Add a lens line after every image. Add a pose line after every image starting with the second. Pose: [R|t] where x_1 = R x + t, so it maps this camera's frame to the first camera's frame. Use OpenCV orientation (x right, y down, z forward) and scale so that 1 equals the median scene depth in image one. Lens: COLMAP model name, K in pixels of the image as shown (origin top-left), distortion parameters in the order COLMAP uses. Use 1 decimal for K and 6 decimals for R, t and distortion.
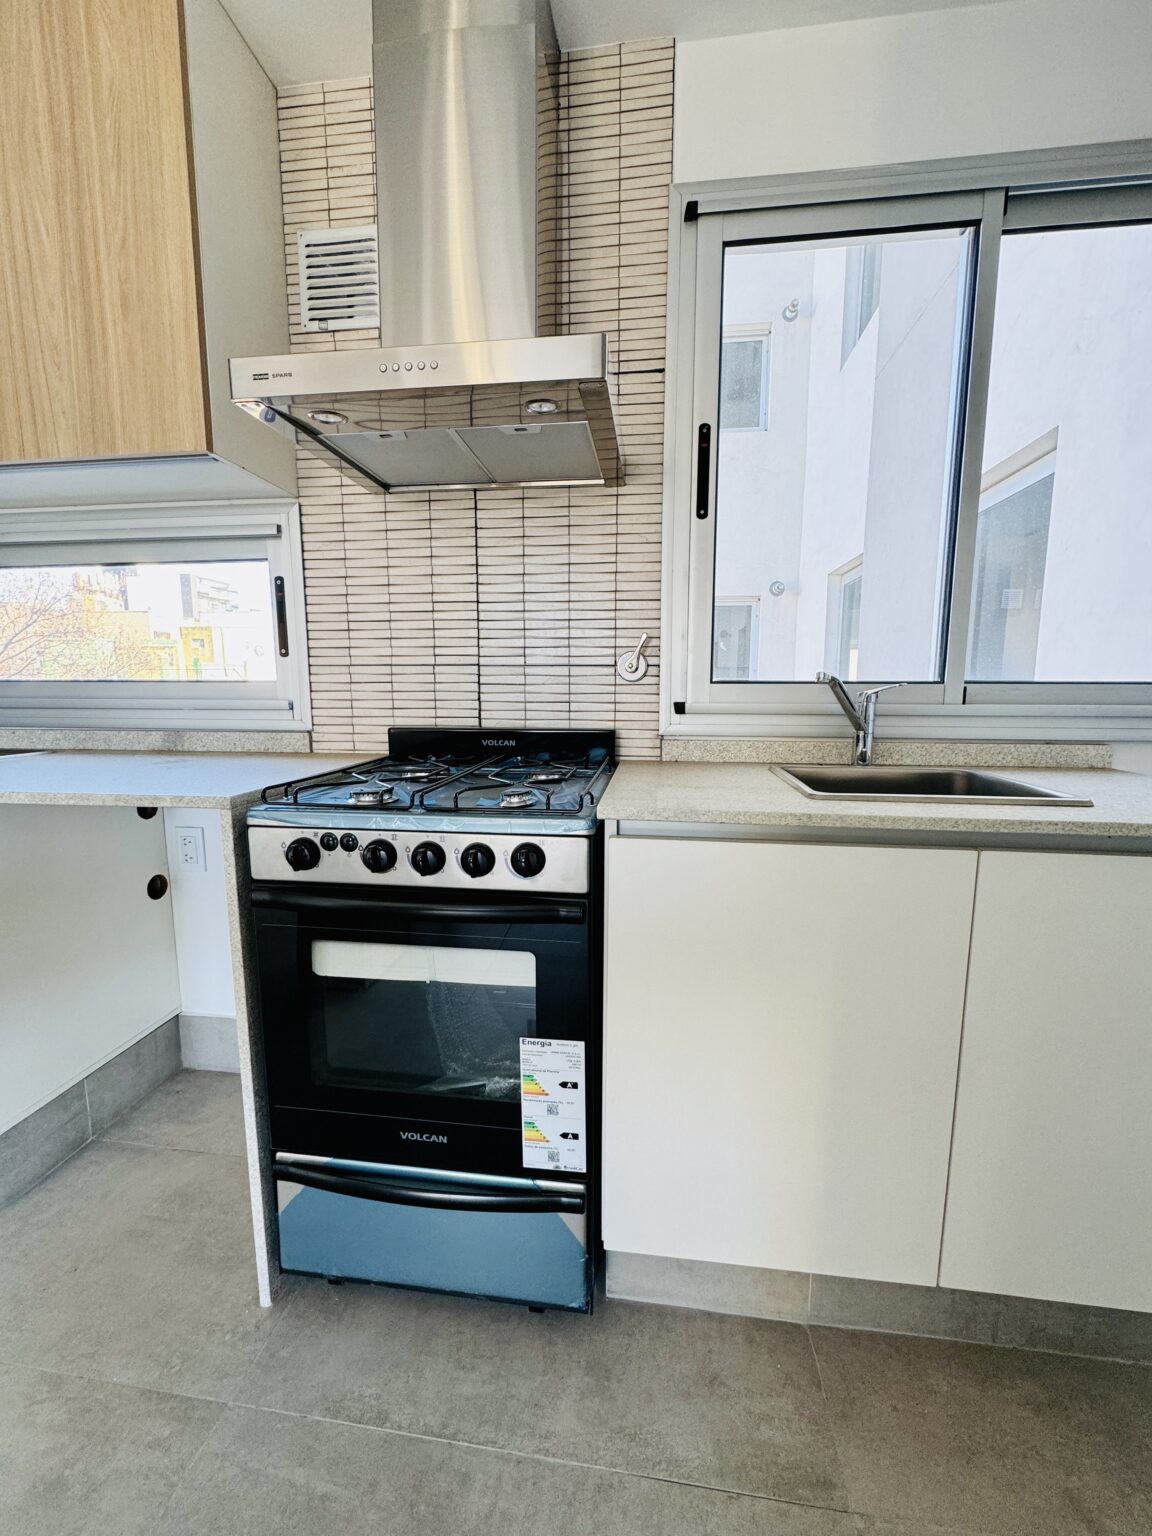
lens RADIAL K [[612.3, 0, 578.3], [0, 612.3, 768.0], [0, 0, 1]] dist [-0.002705, 0.000408]
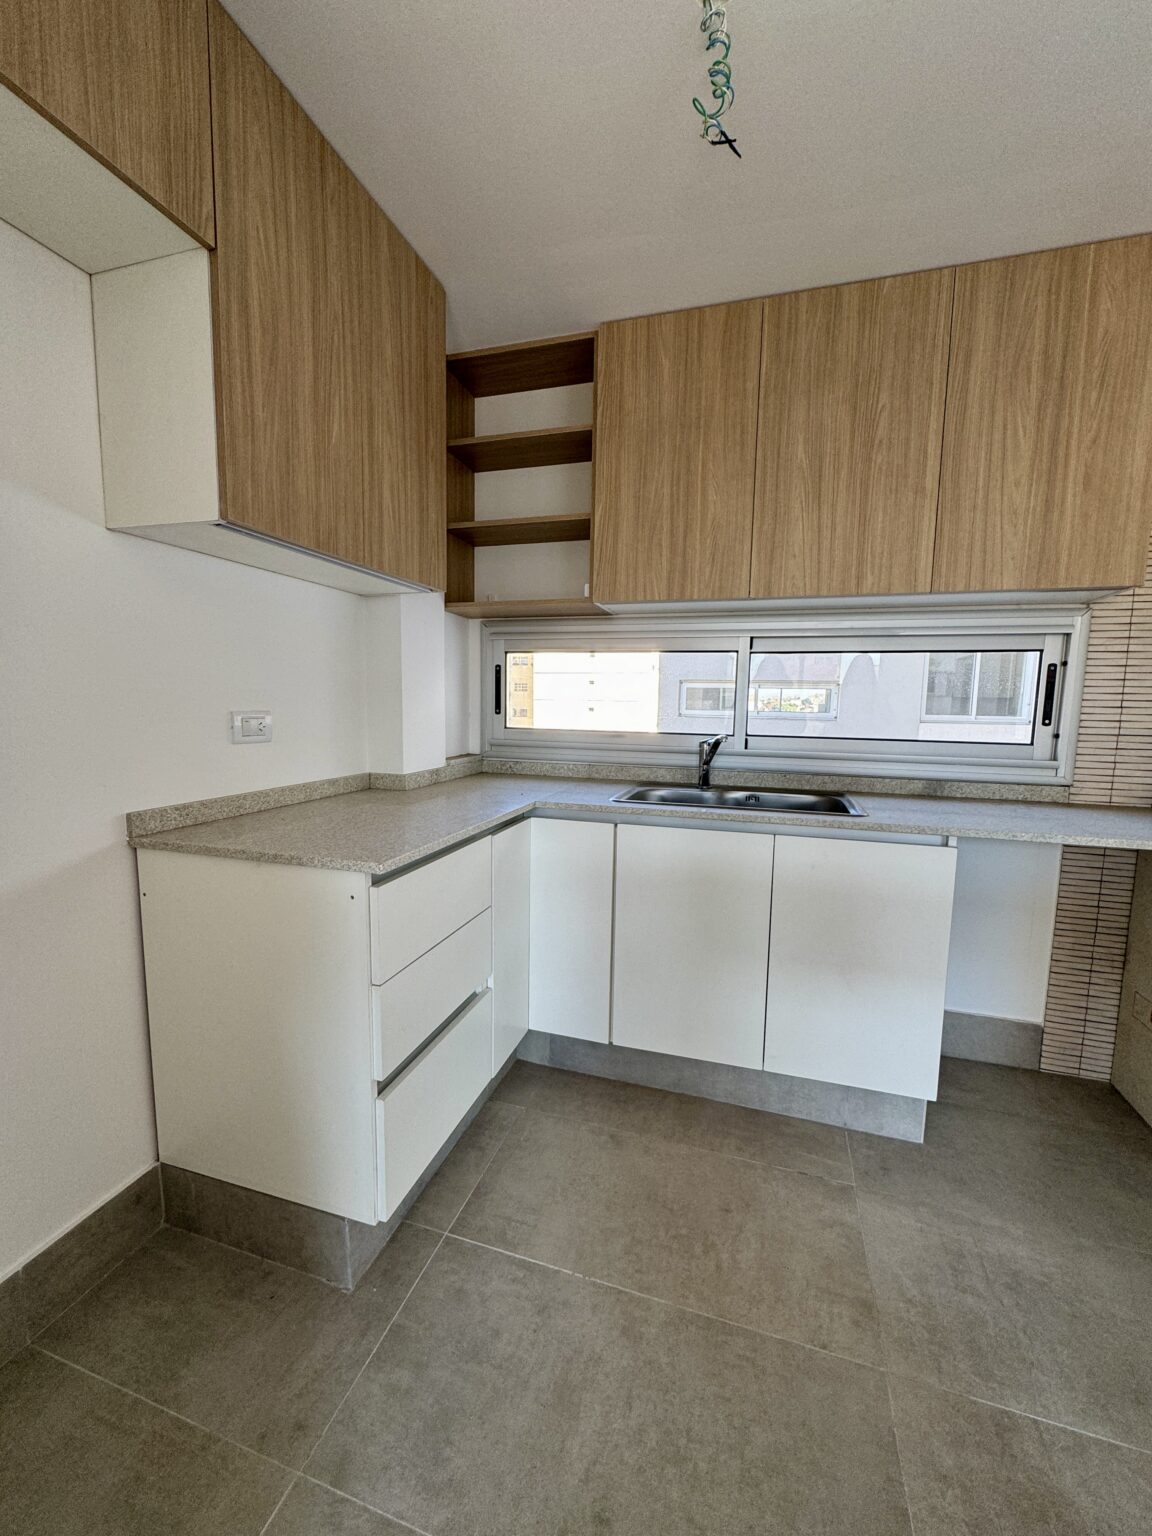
lens RADIAL K [[612.3, 0, 577.6], [0, 612.3, 767.5], [0, 0, 1]] dist [-0.002705, 0.000408]
pose [[0.985265, 0.033521, -0.167720, -1.622961], [-0.038151, 0.998973, -0.024456, -0.038060], [0.166728, 0.030494, 0.985531, -0.532421]]
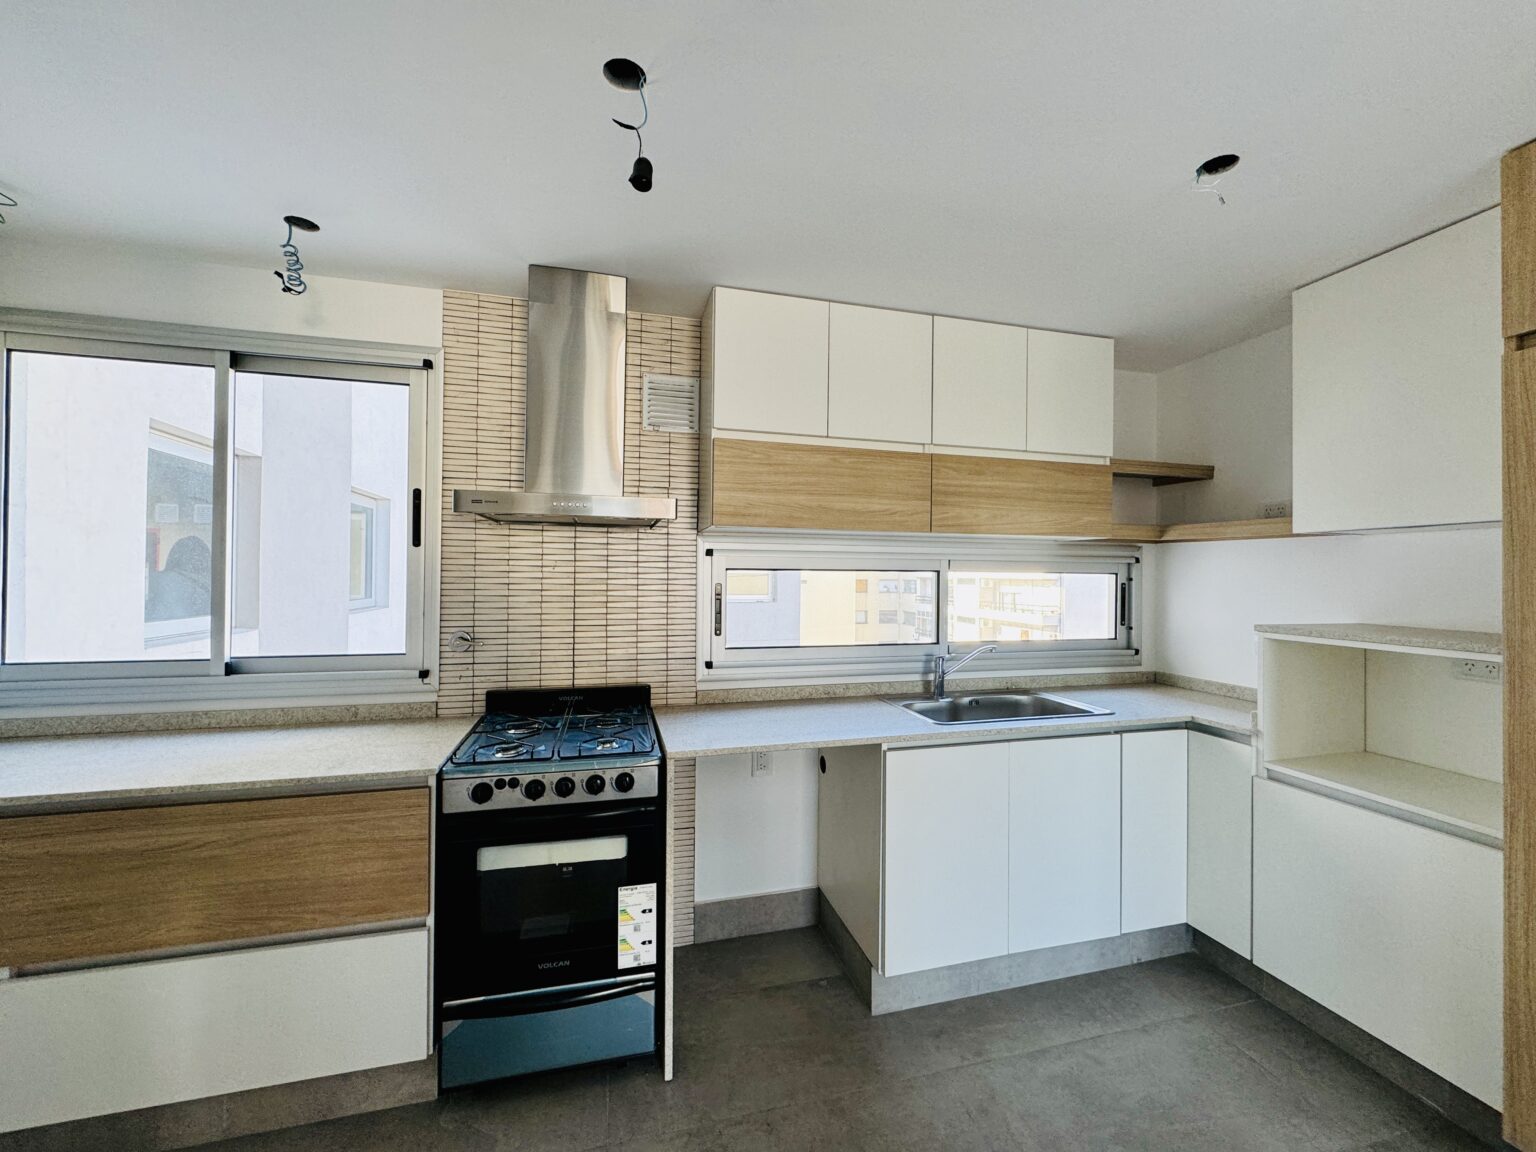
lens RADIAL K [[612.3, 0, 769.3], [0, 612.3, 571.1], [0, 0, 1]] dist [-0.002705, 0.000408]
pose [[0.934603, 0.006231, 0.355638, -0.257260], [0.039497, 0.991845, -0.121174, -0.180586], [-0.353493, 0.127297, 0.926735, -0.710699]]
